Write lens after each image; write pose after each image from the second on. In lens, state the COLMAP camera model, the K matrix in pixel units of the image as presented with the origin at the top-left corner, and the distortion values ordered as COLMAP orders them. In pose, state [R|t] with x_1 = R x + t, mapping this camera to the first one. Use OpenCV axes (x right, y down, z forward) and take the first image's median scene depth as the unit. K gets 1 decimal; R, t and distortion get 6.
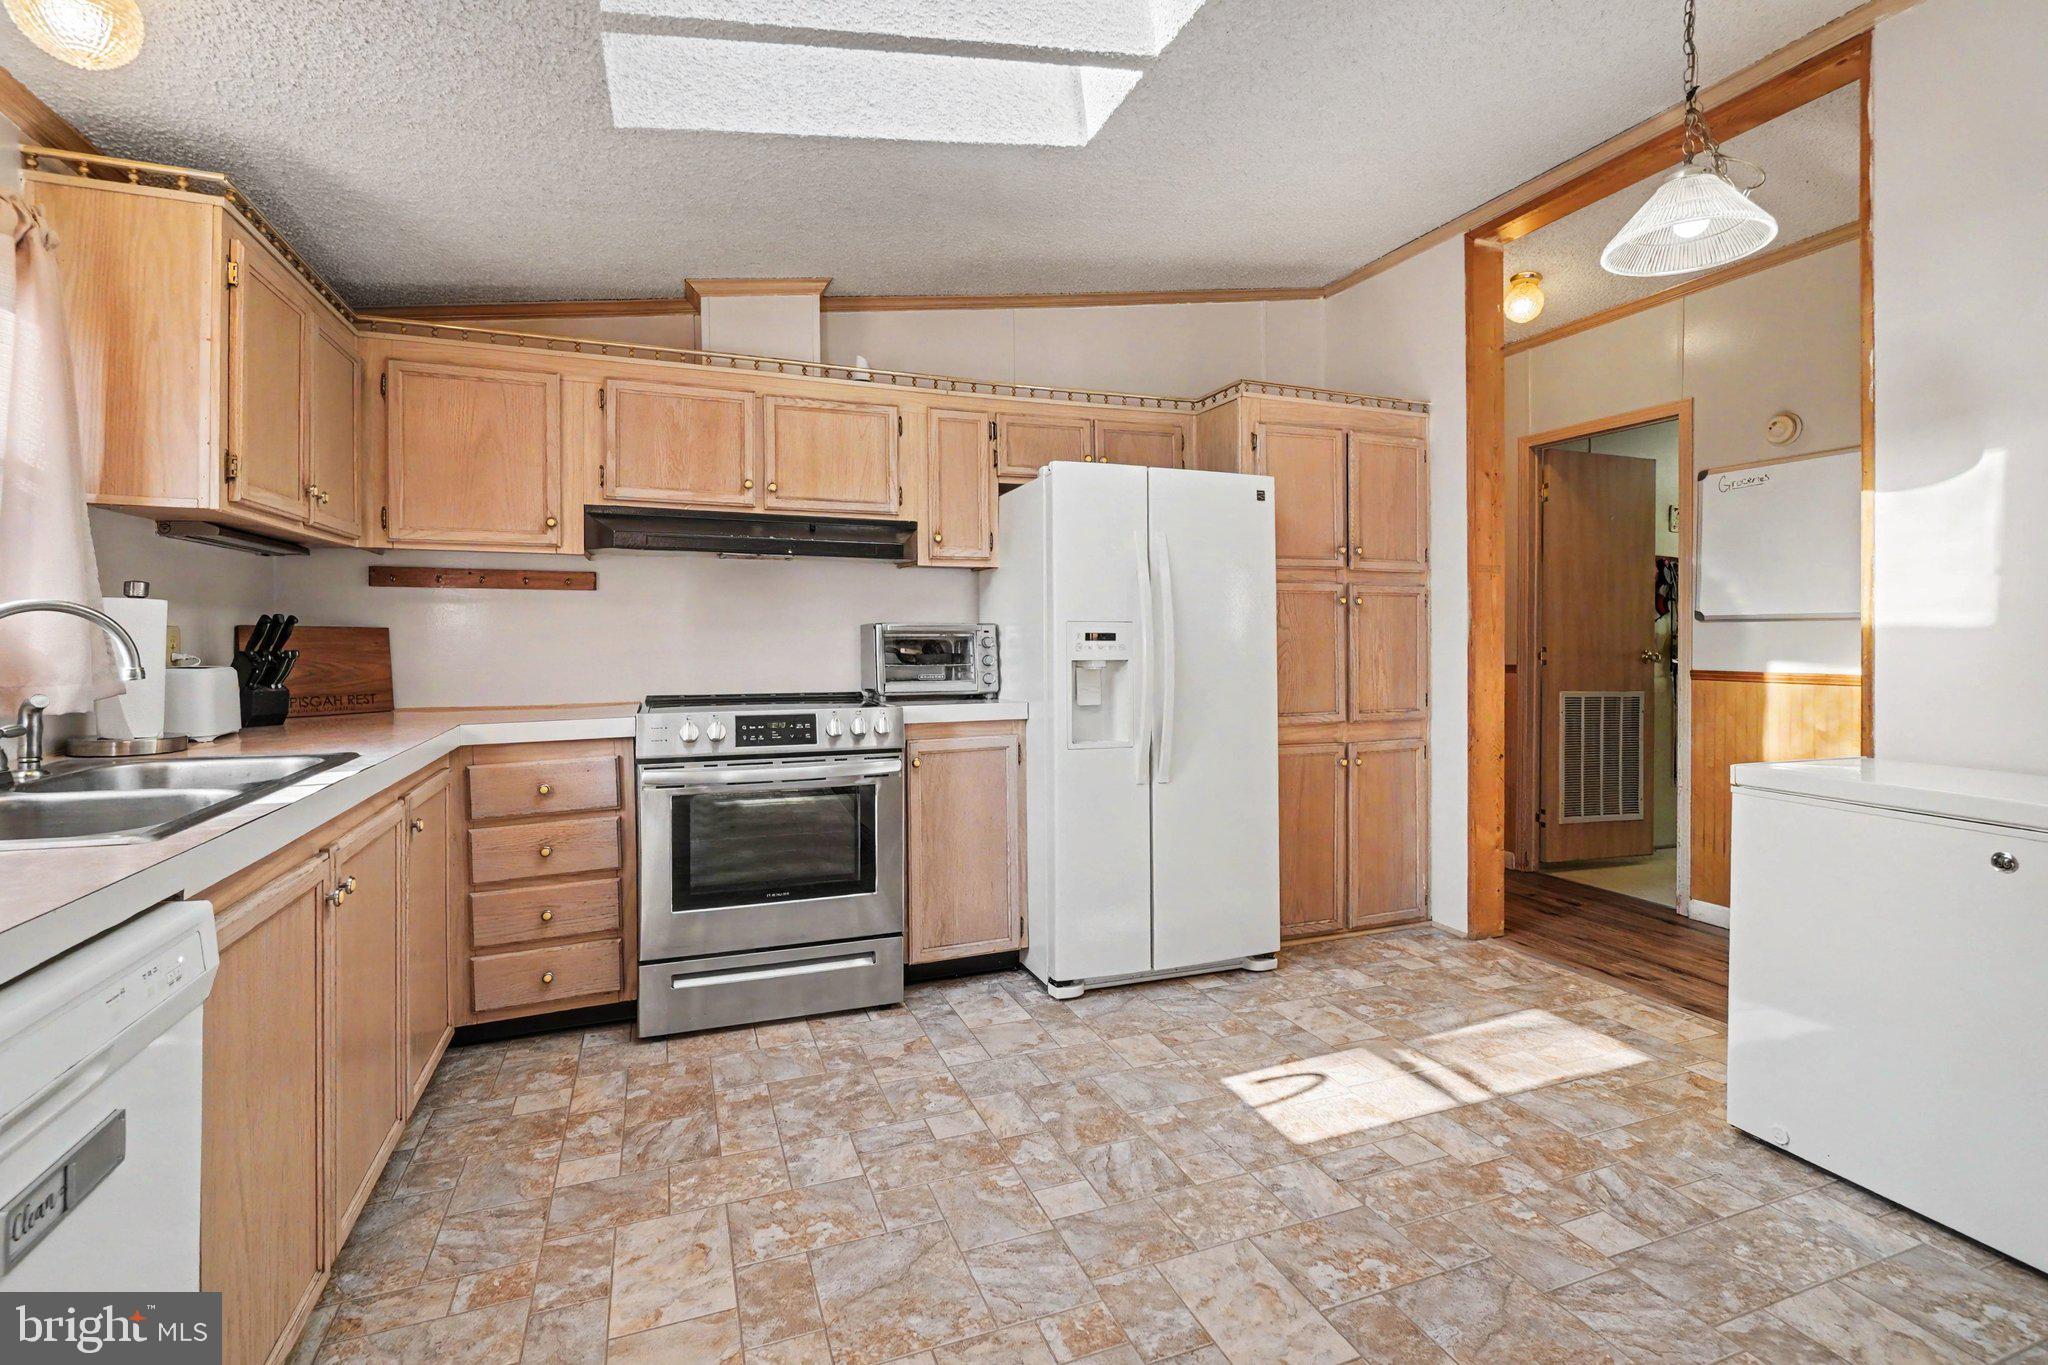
lens RADIAL K [[929.3, 0, 1016.7], [0, 929.3, 644.8], [0, 0, 1]] dist [-0.001059, 0.000556]
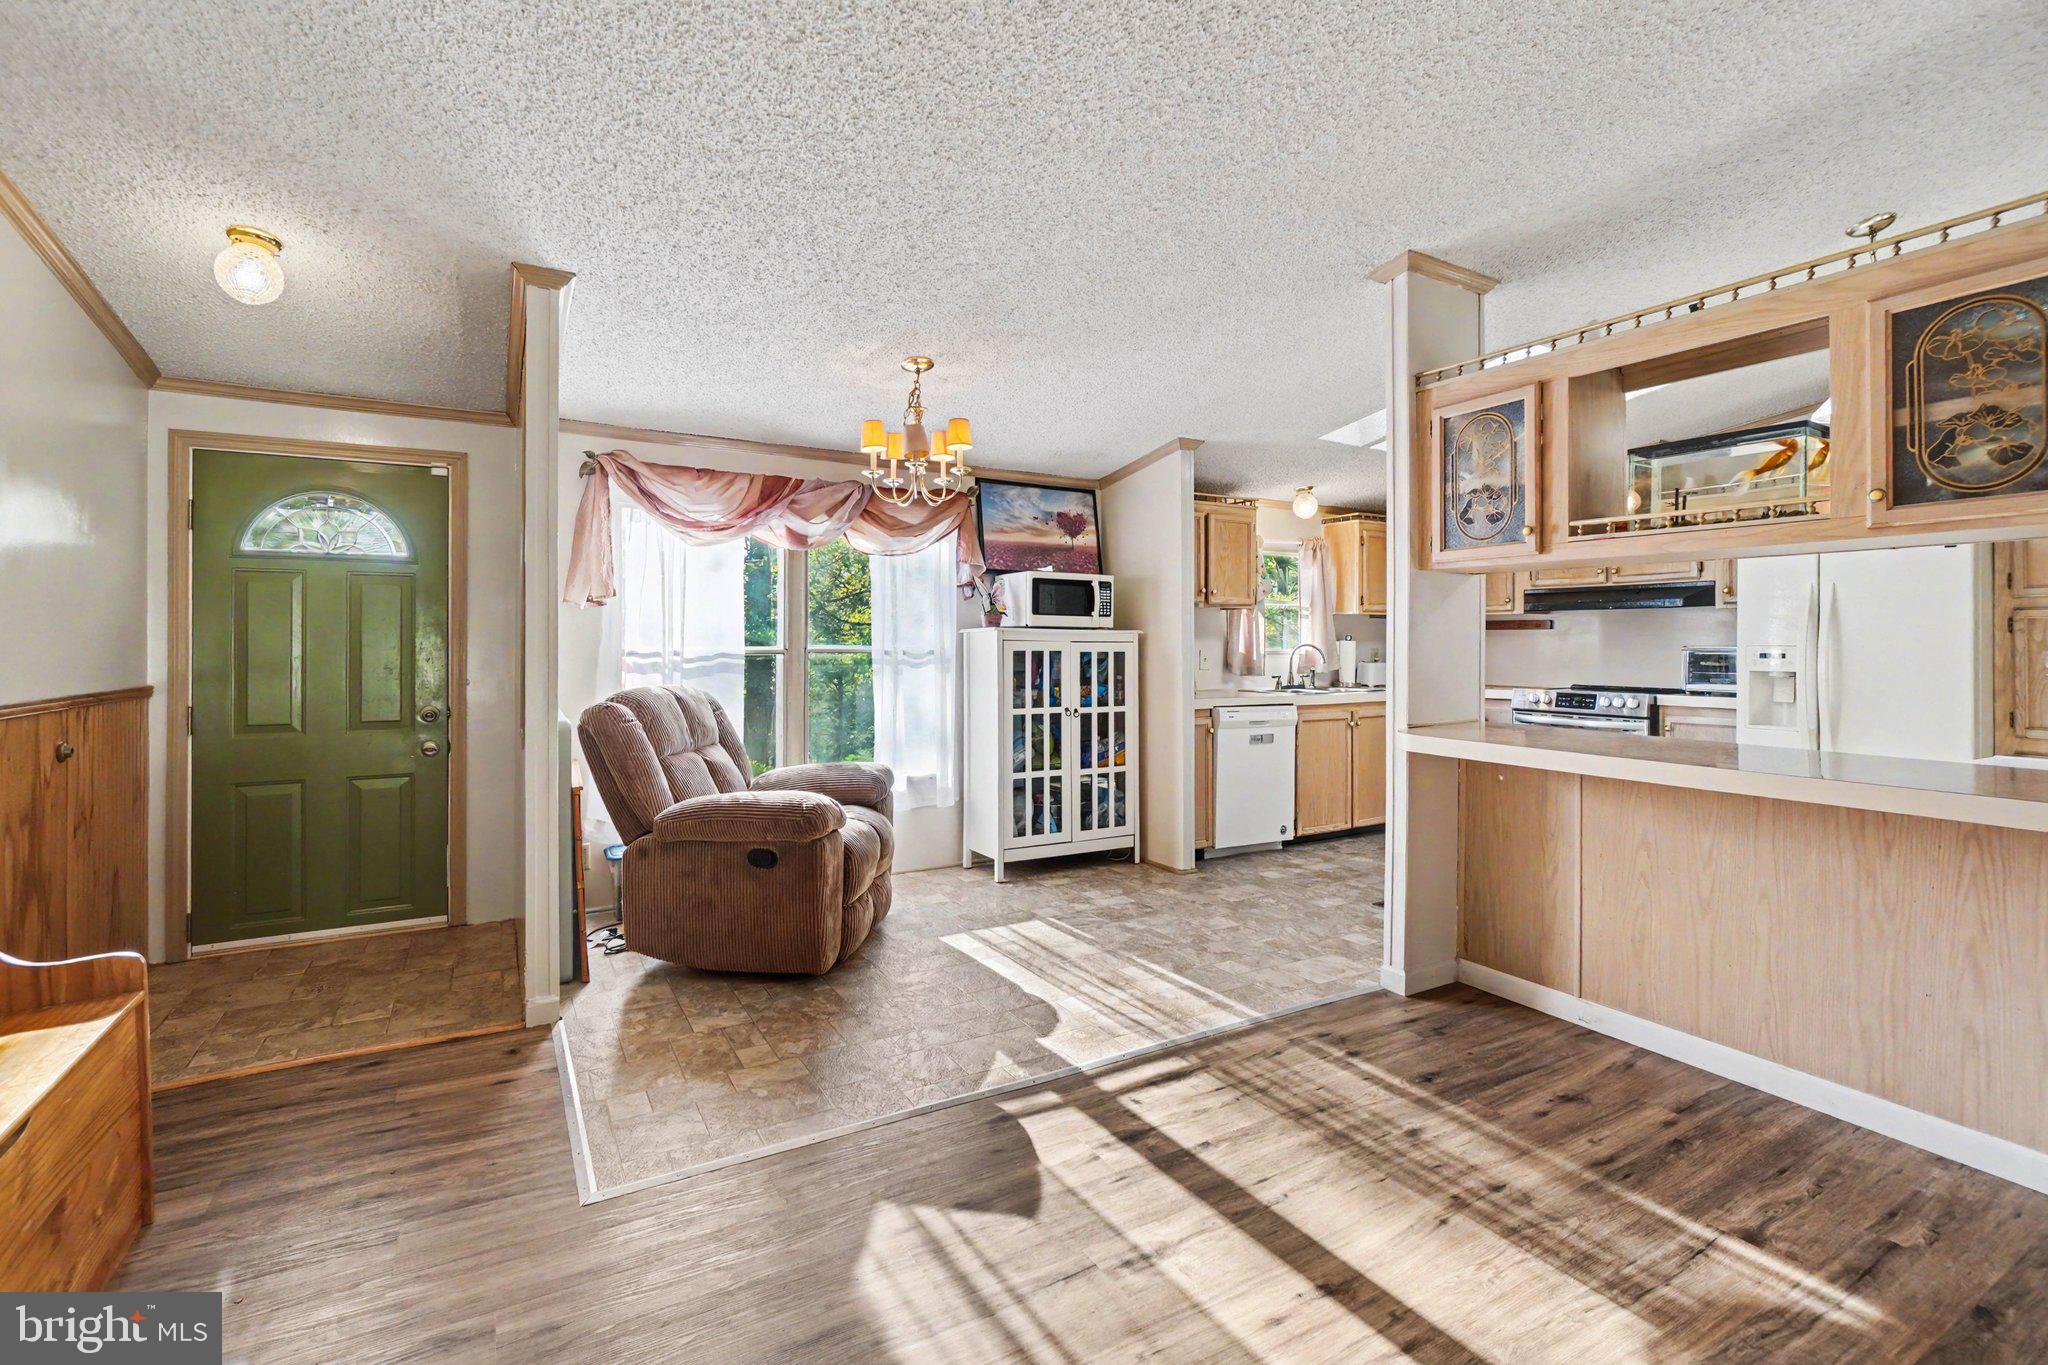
lens RADIAL K [[929.3, 0, 1016.7], [0, 929.3, 644.8], [0, 0, 1]] dist [-0.001059, 0.000556]
pose [[0.158671, 0.001507, -0.987330, 1.295987], [-0.009756, 0.999952, -0.000042, -0.014553], [0.987283, 0.009639, 0.158678, -0.427458]]
